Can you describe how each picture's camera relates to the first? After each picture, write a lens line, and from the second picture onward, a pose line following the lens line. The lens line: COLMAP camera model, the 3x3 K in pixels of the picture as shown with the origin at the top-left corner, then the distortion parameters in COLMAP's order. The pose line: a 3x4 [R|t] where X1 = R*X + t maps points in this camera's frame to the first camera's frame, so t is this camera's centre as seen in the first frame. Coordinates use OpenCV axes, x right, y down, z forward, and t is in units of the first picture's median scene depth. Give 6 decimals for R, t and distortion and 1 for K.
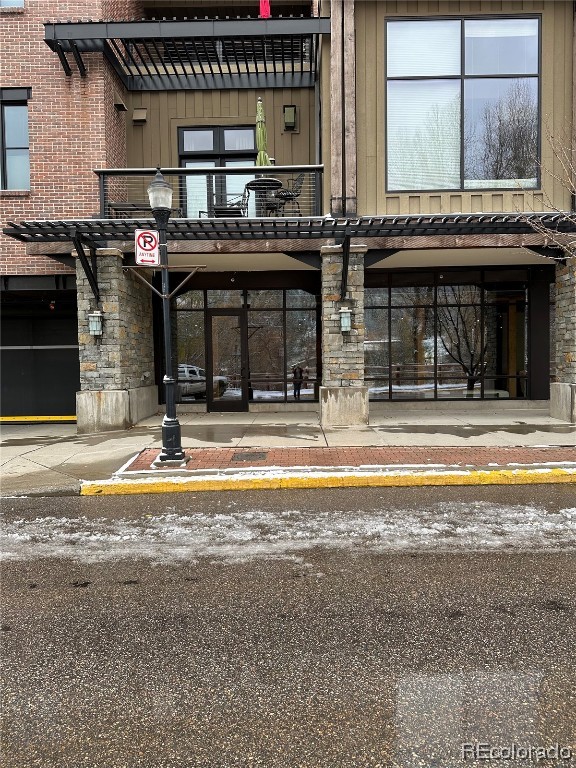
lens RADIAL K [[533.4, 0, 284.3], [0, 533.4, 386.0], [0, 0, 1]] dist [0.162659, -0.309761]
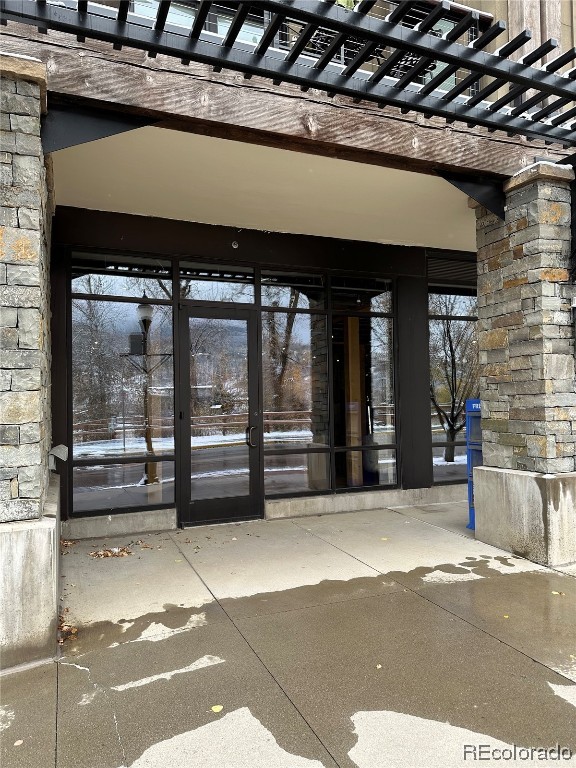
lens RADIAL K [[533.4, 0, 284.3], [0, 533.4, 386.0], [0, 0, 1]] dist [0.162659, -0.309761]
pose [[0.922661, 0.010274, 0.385474, -0.295847], [0.021454, 0.996729, -0.077916, -0.039964], [-0.385014, 0.080160, 0.919423, 0.667683]]
